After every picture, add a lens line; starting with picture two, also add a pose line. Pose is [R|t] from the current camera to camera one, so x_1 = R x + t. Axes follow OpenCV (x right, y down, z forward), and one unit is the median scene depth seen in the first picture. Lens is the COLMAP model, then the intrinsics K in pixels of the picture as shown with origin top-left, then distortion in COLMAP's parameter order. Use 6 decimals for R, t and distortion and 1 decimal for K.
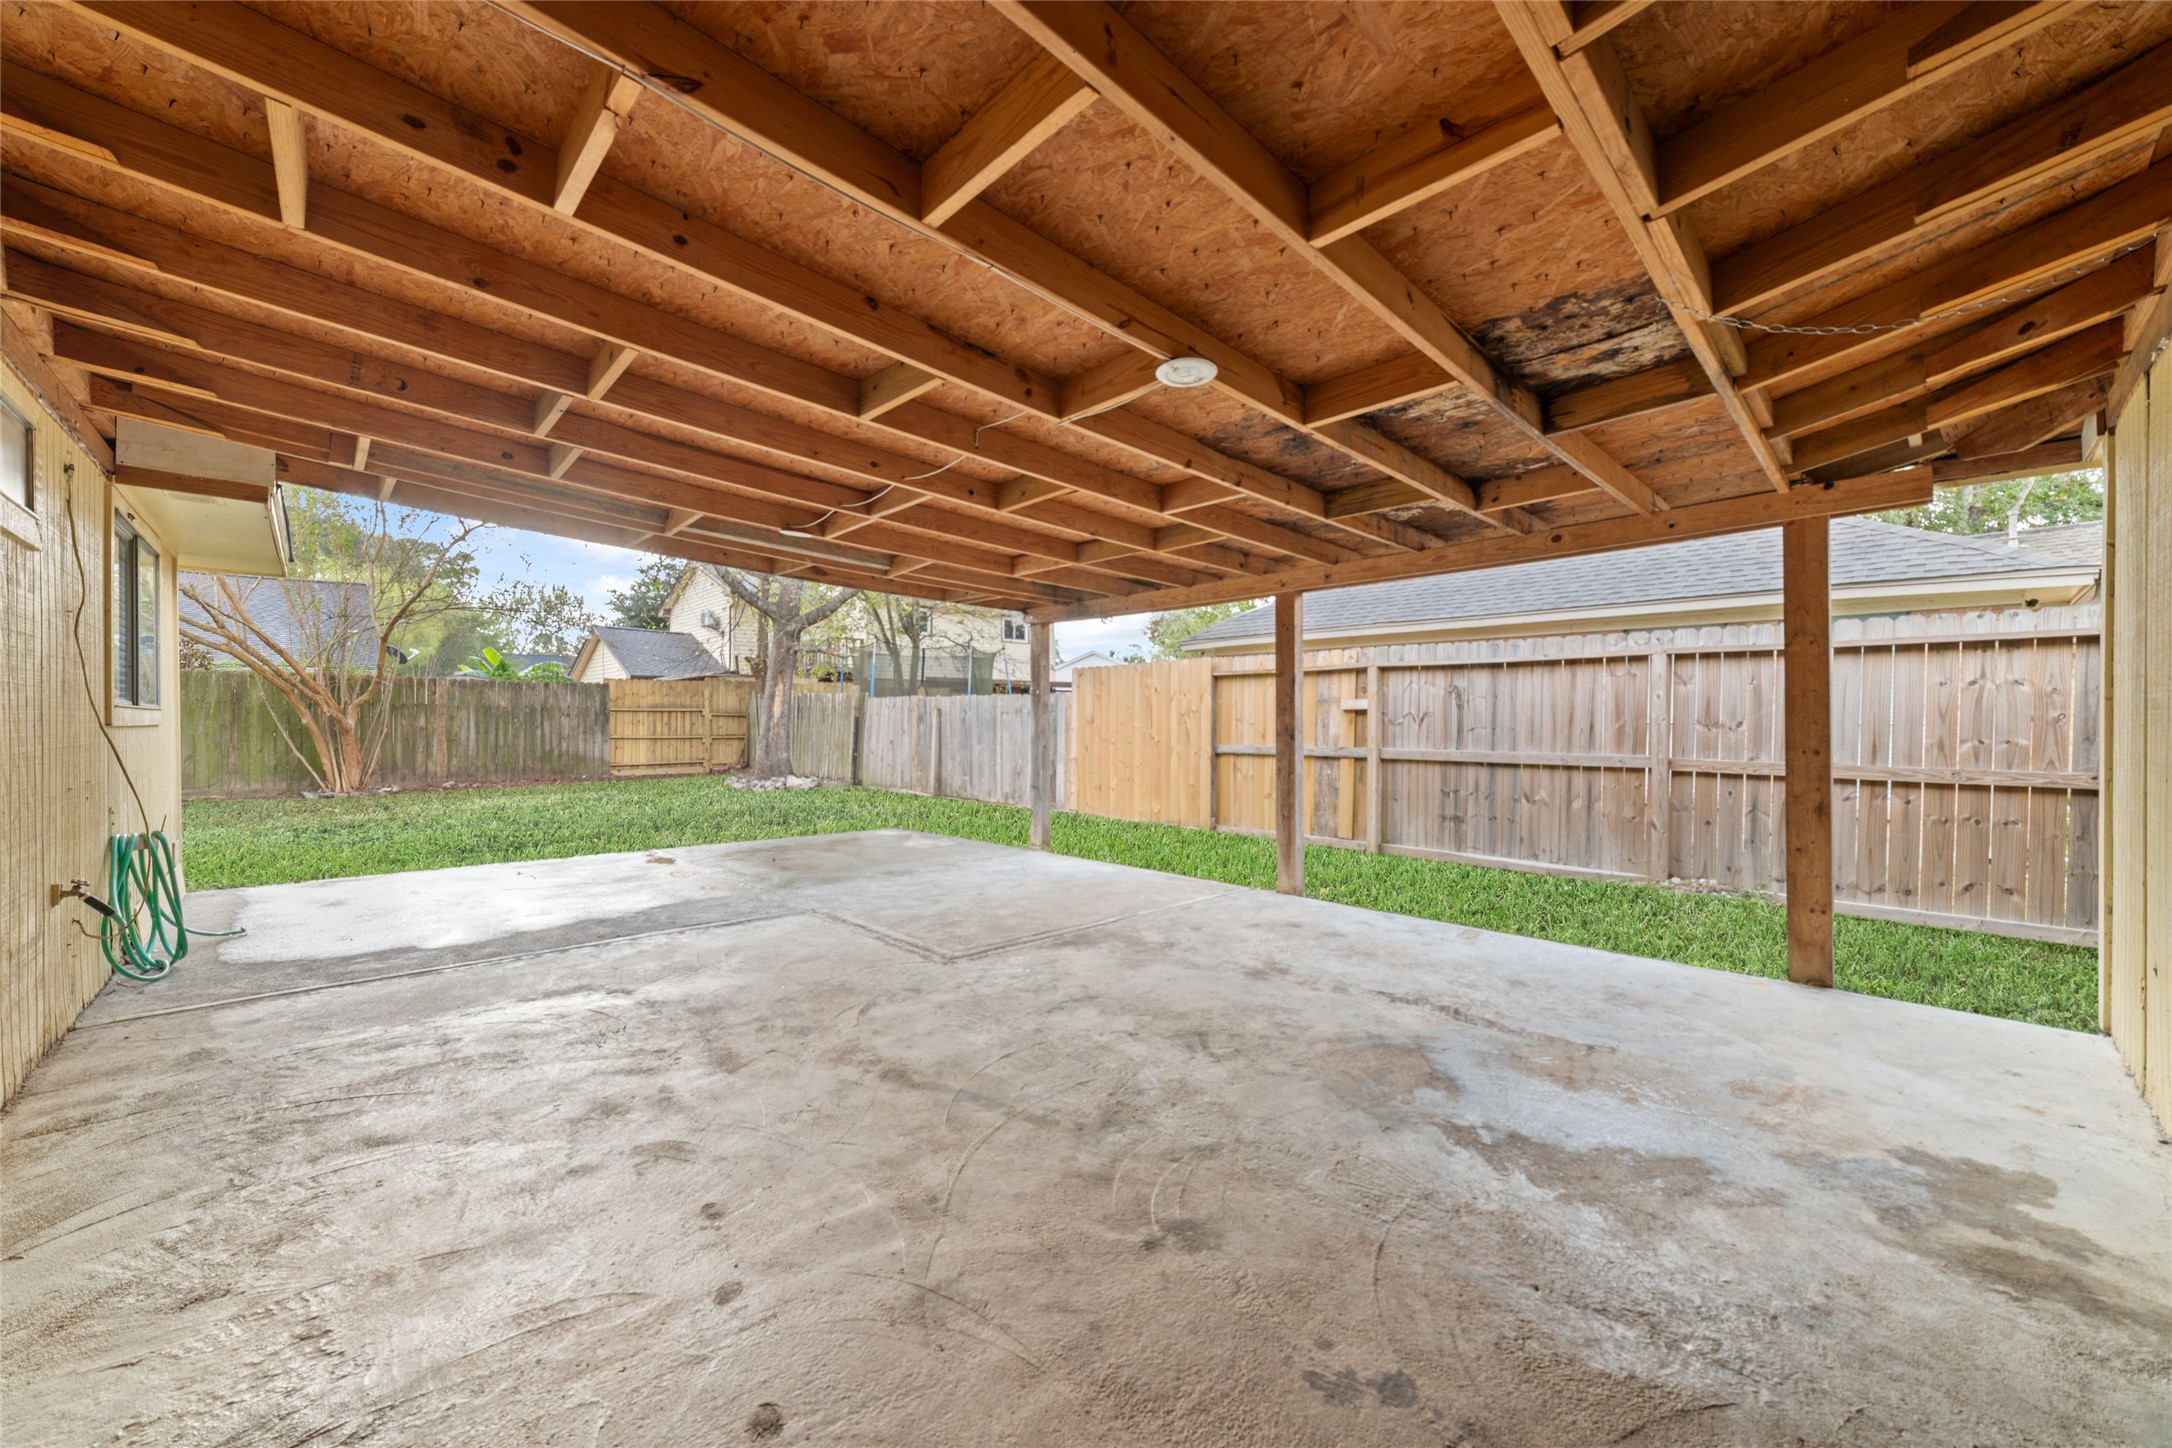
lens RADIAL K [[831.2, 0, 1083.6], [0, 831.2, 720.2], [0, 0, 1]] dist [-0.020498, 0.005429]
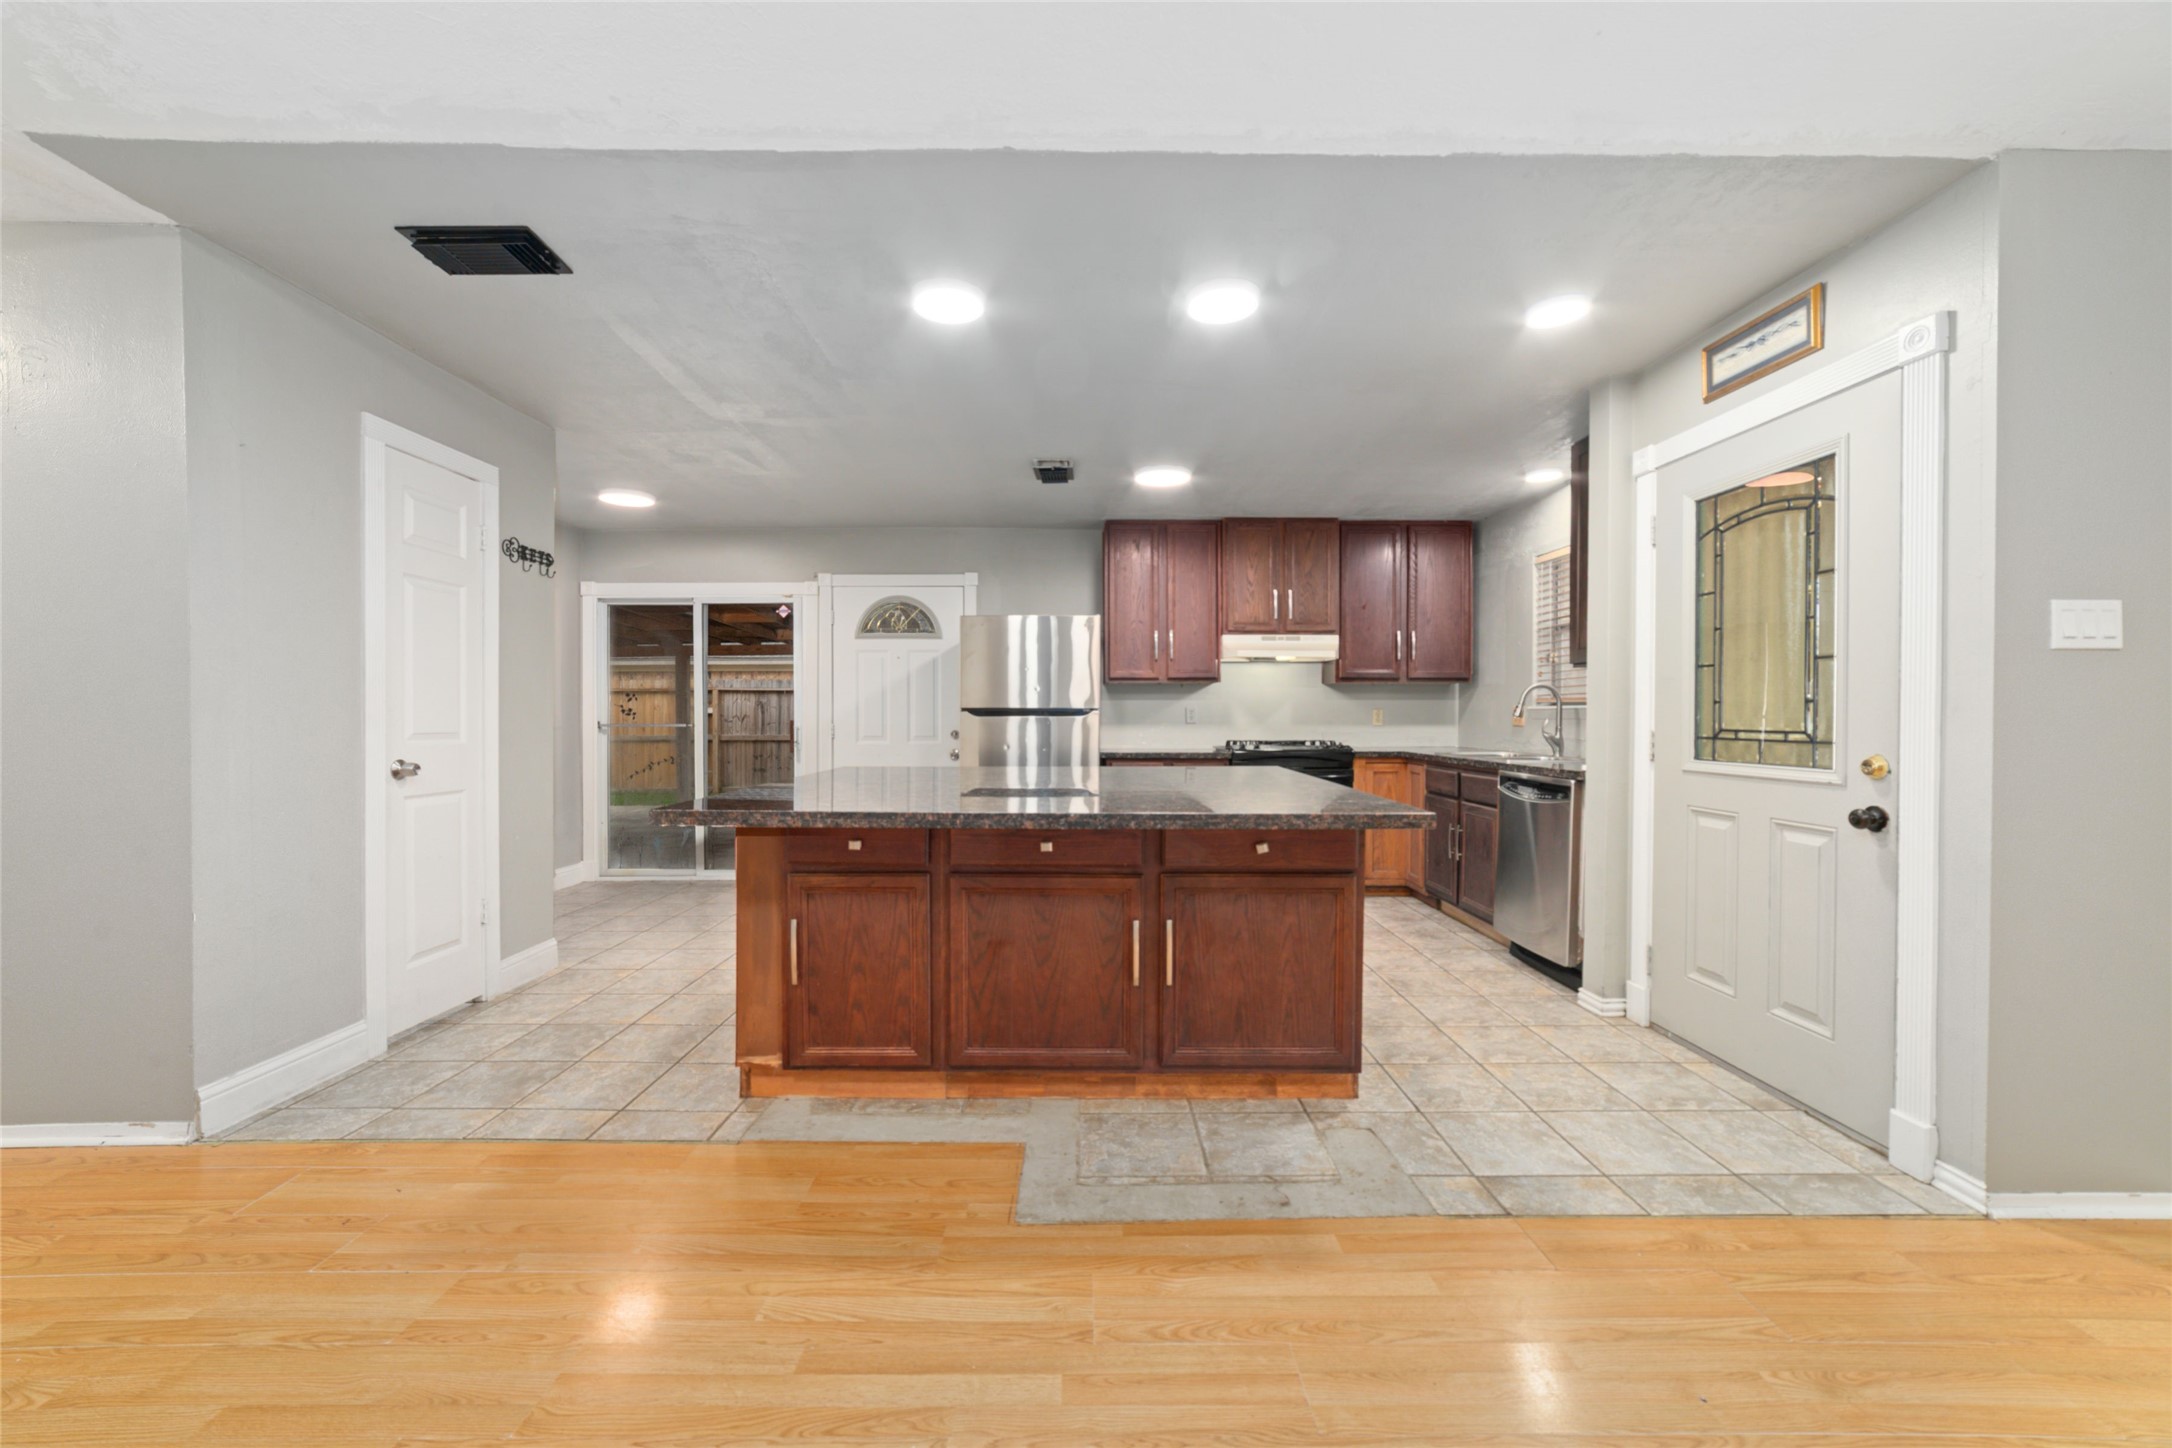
lens RADIAL K [[831.2, 0, 1082.8], [0, 831.2, 720.7], [0, 0, 1]] dist [-0.020498, 0.005429]
pose [[0.673809, -0.006772, 0.738875, -0.476745], [0.005961, 0.999975, 0.003729, 0.001159], [-0.738882, 0.001892, 0.673832, -0.864370]]
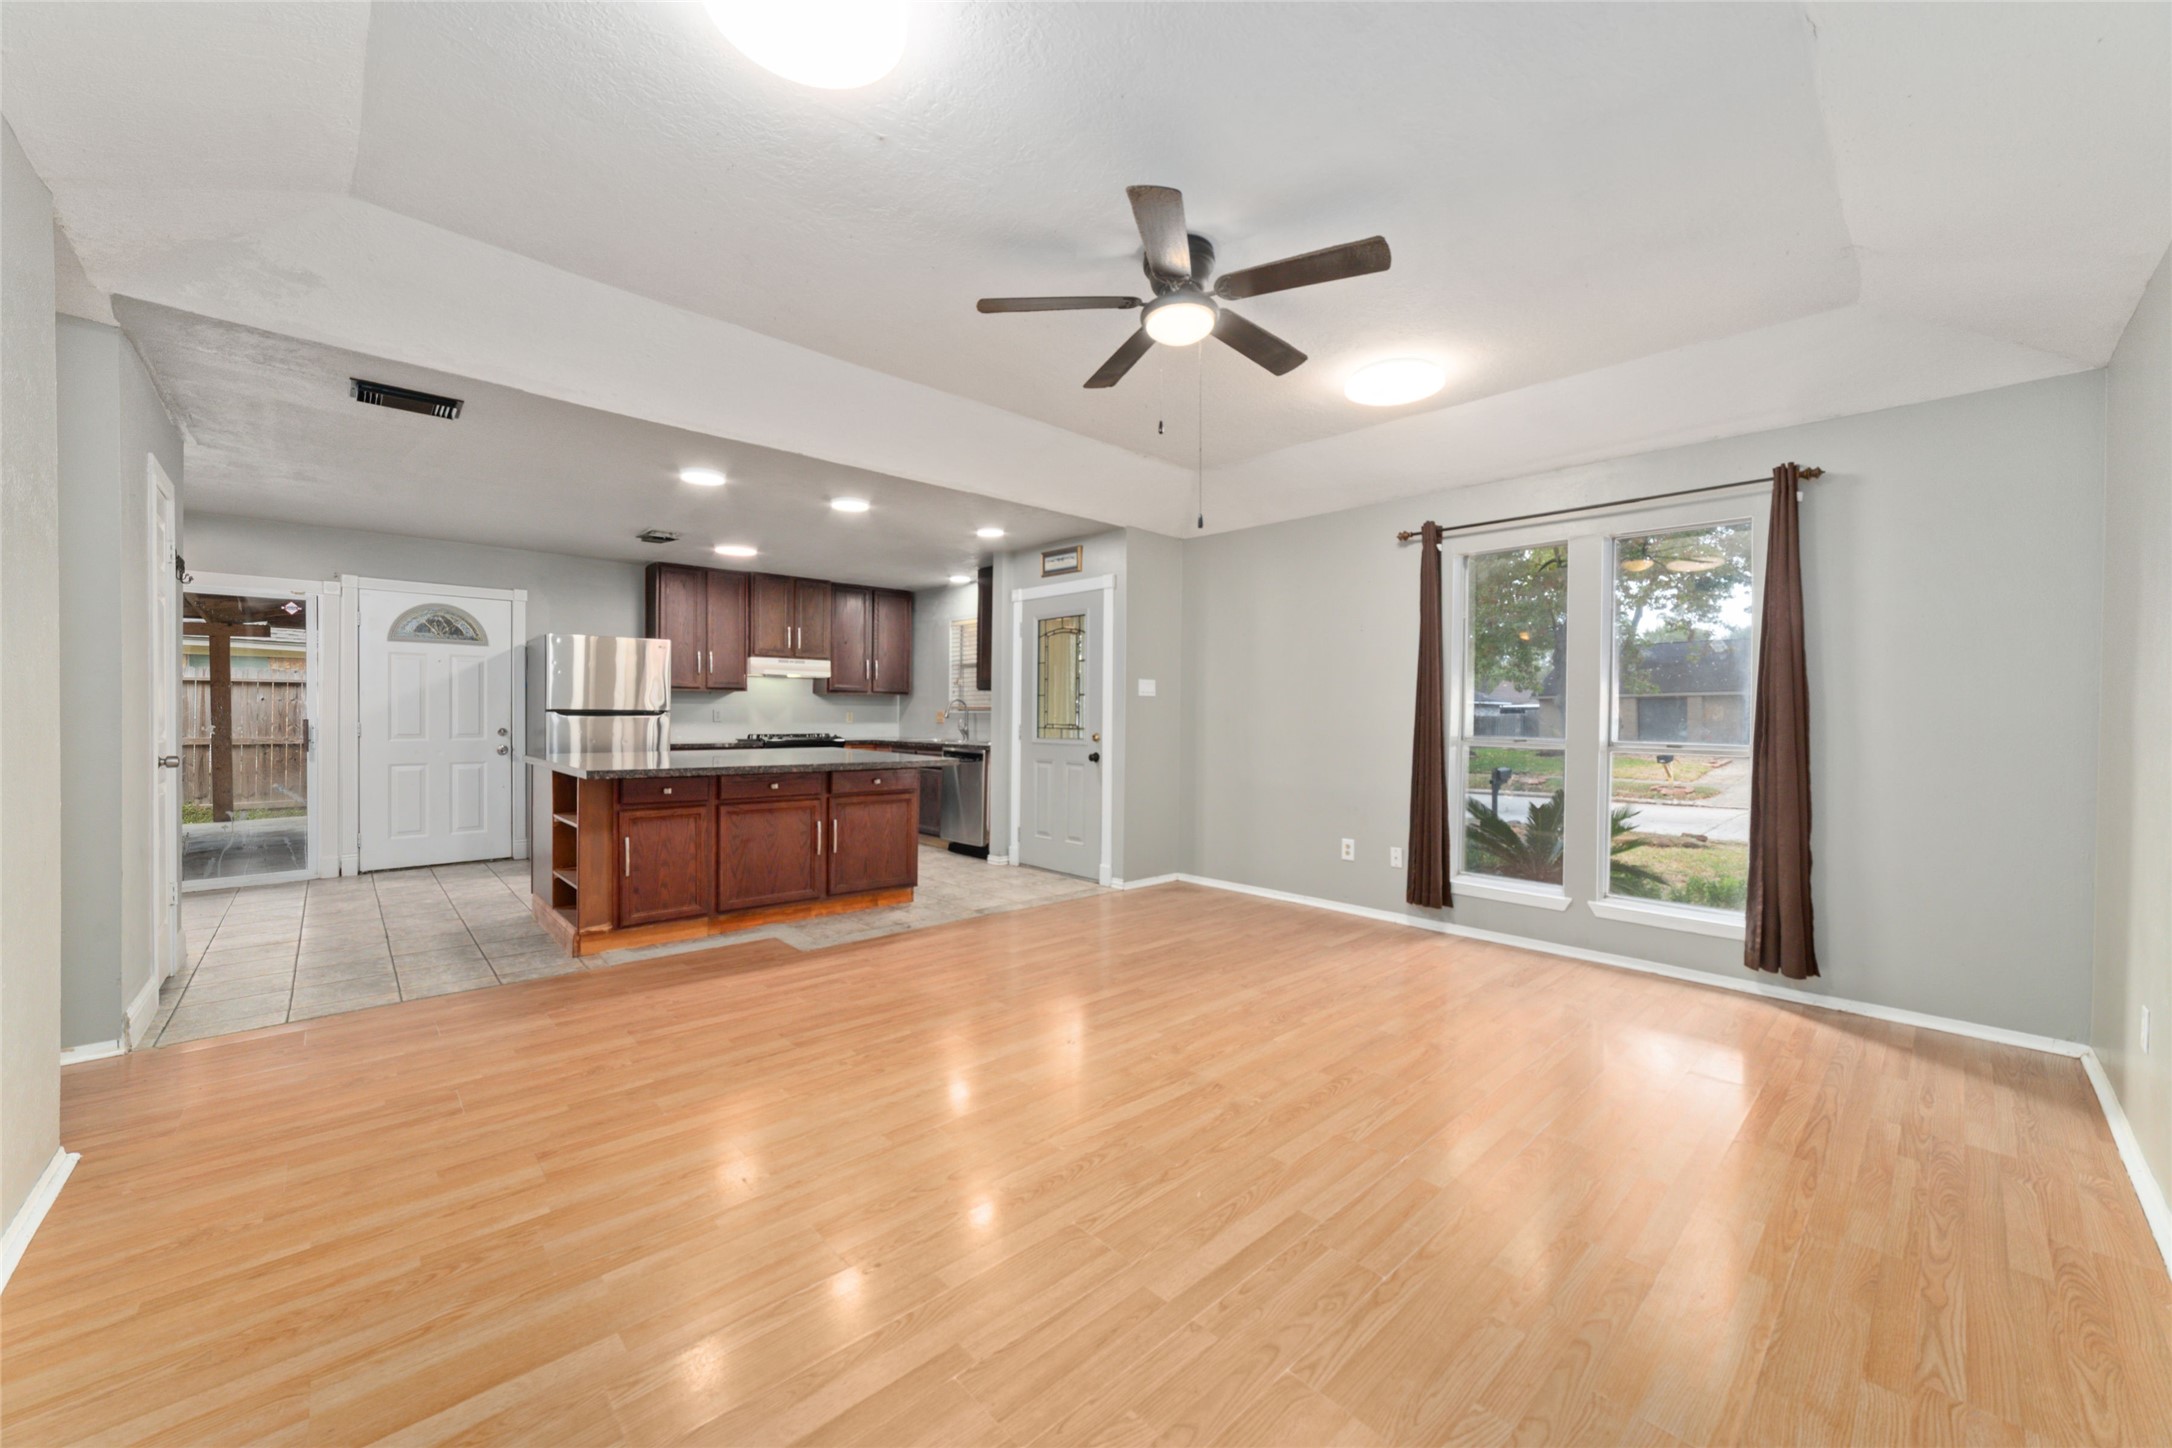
lens RADIAL K [[831.2, 0, 1085.7], [0, 831.2, 717.2], [0, 0, 1]] dist [-0.020498, 0.005429]
pose [[-0.002944, -0.003739, 0.999989, -0.863149], [0.000529, 0.999993, 0.003740, -0.001876], [-0.999996, 0.000540, -0.002942, -0.864162]]
